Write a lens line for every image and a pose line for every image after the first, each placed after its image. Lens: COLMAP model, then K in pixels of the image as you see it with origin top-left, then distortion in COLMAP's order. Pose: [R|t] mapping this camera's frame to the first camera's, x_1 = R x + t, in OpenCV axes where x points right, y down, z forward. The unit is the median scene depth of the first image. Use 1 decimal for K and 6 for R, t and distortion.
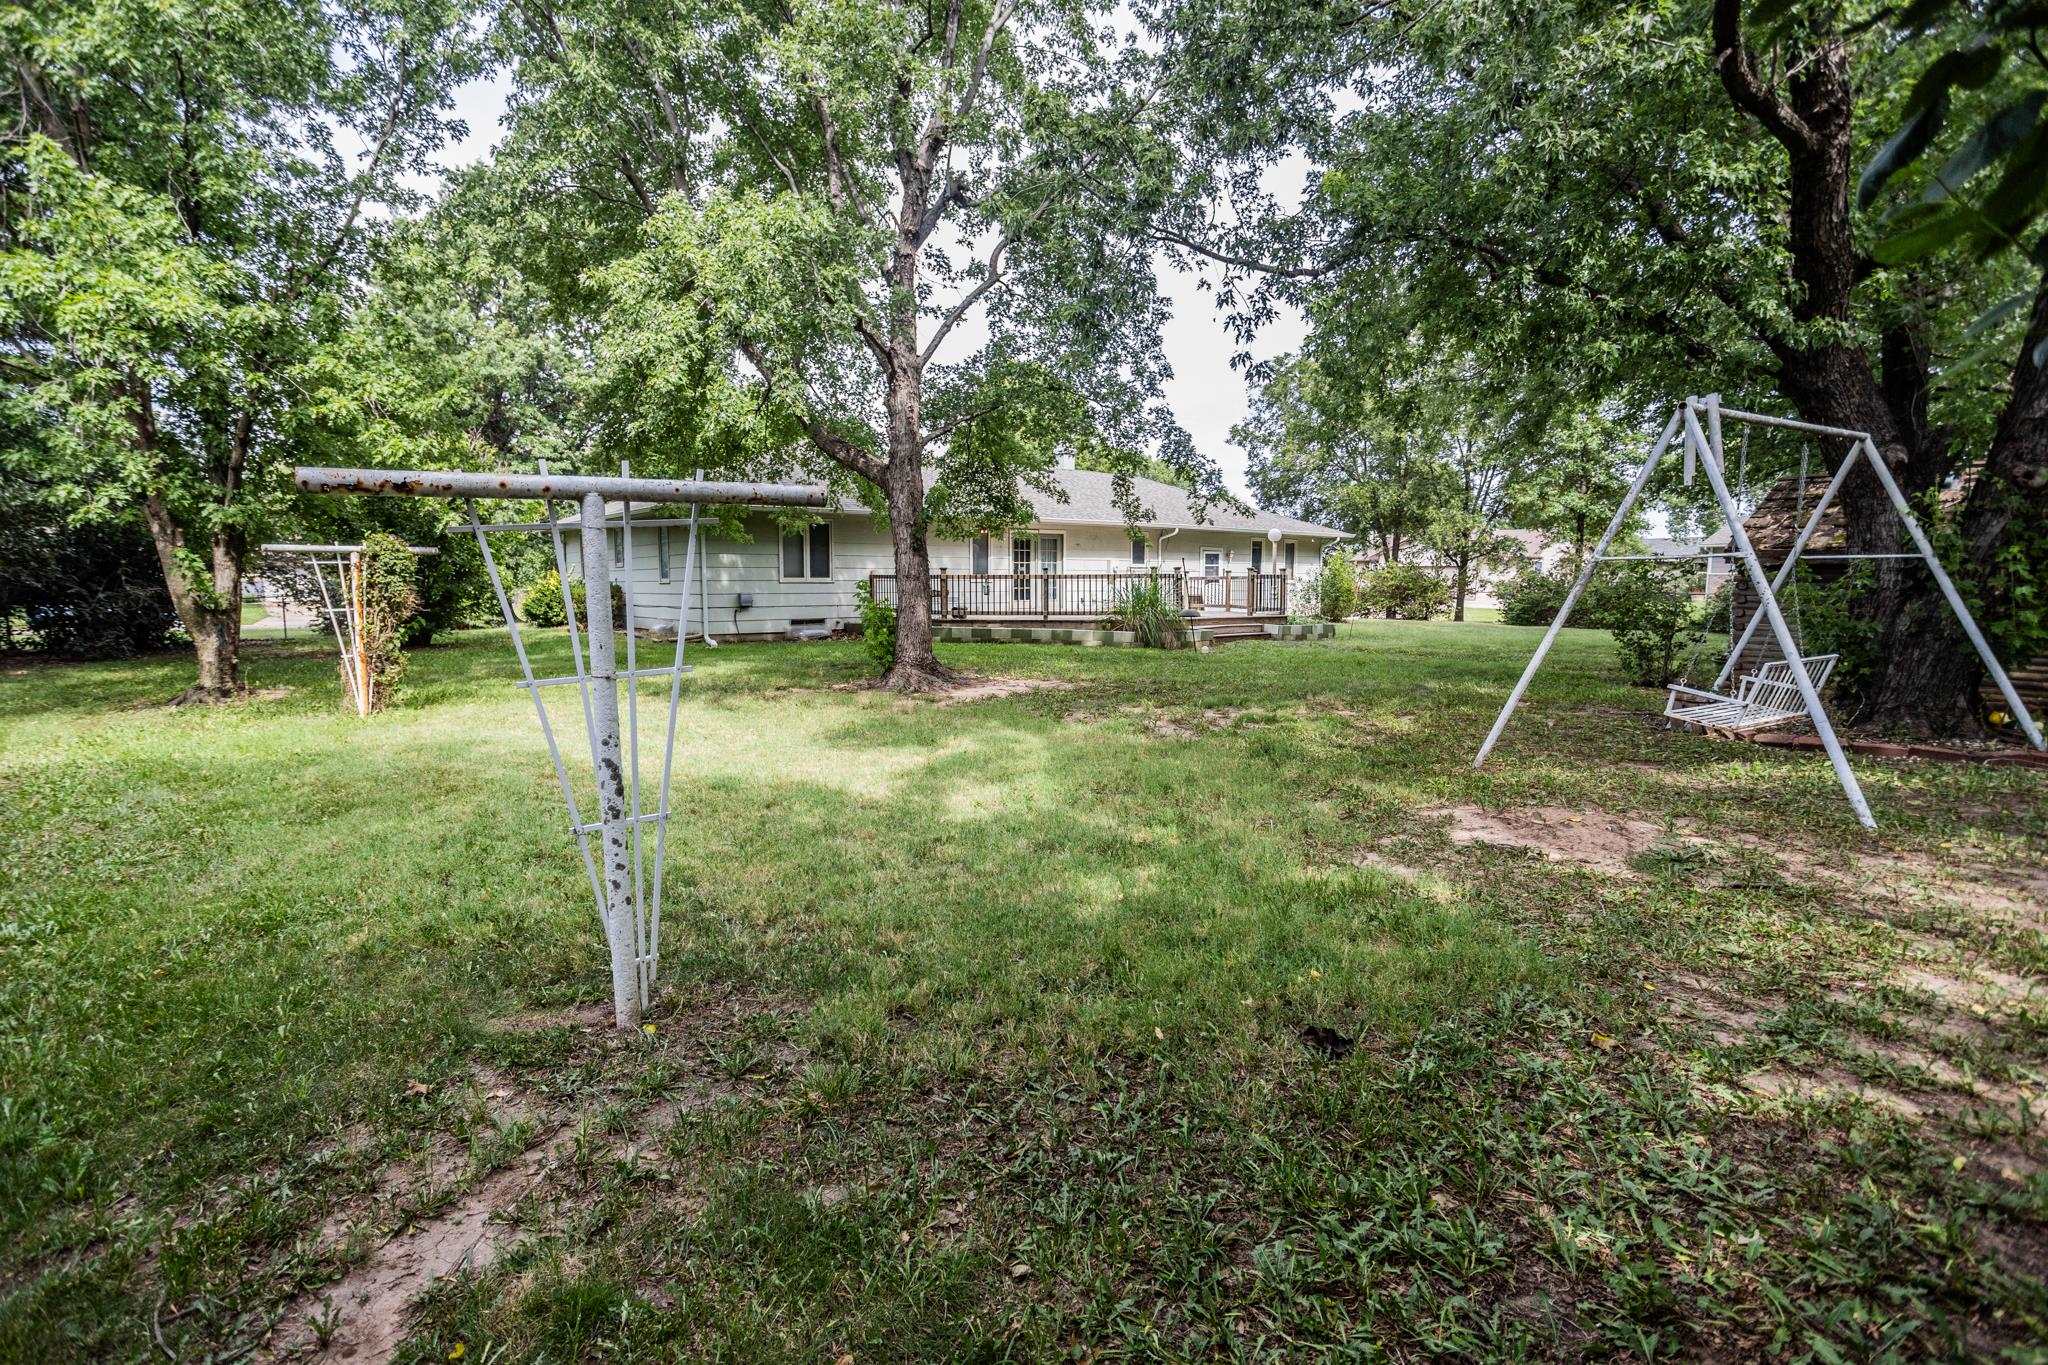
lens RADIAL K [[963.2, 0, 1022.1], [0, 963.2, 724.6], [0, 0, 1]] dist [0.000706, 0.000109]
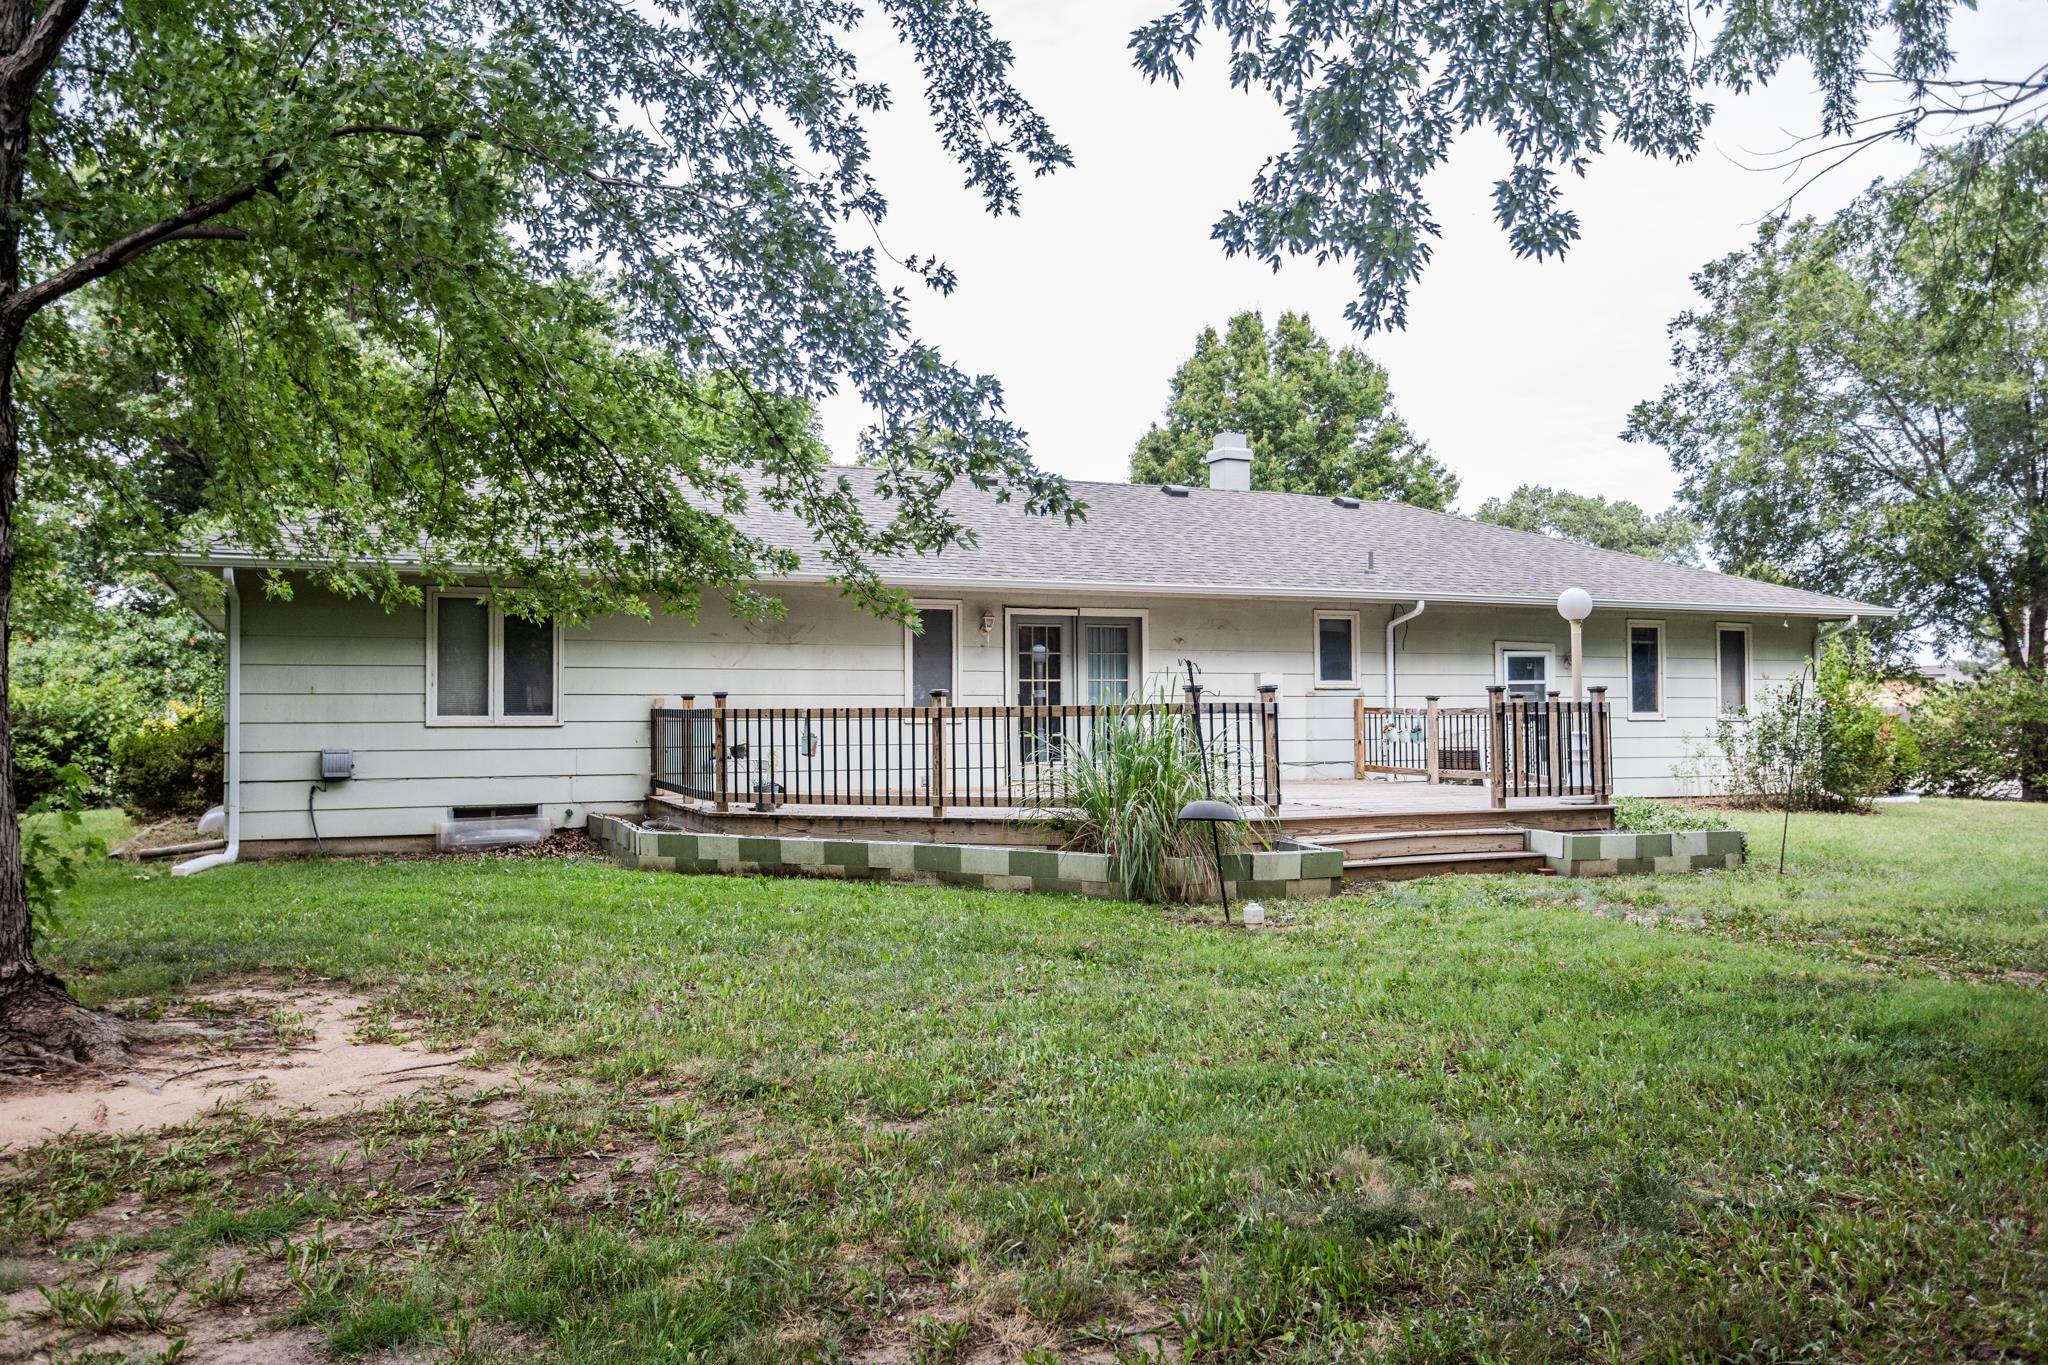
lens RADIAL K [[1576.7, 0, 1024.0], [0, 1576.7, 682.5], [0, 0, 1]] dist [-0.008394, -0.003771]
pose [[0.972007, -0.010435, -0.234722, 0.194088], [-0.028793, 0.986194, -0.163074, -0.052051], [0.233183, 0.165267, 0.958286, 0.328798]]
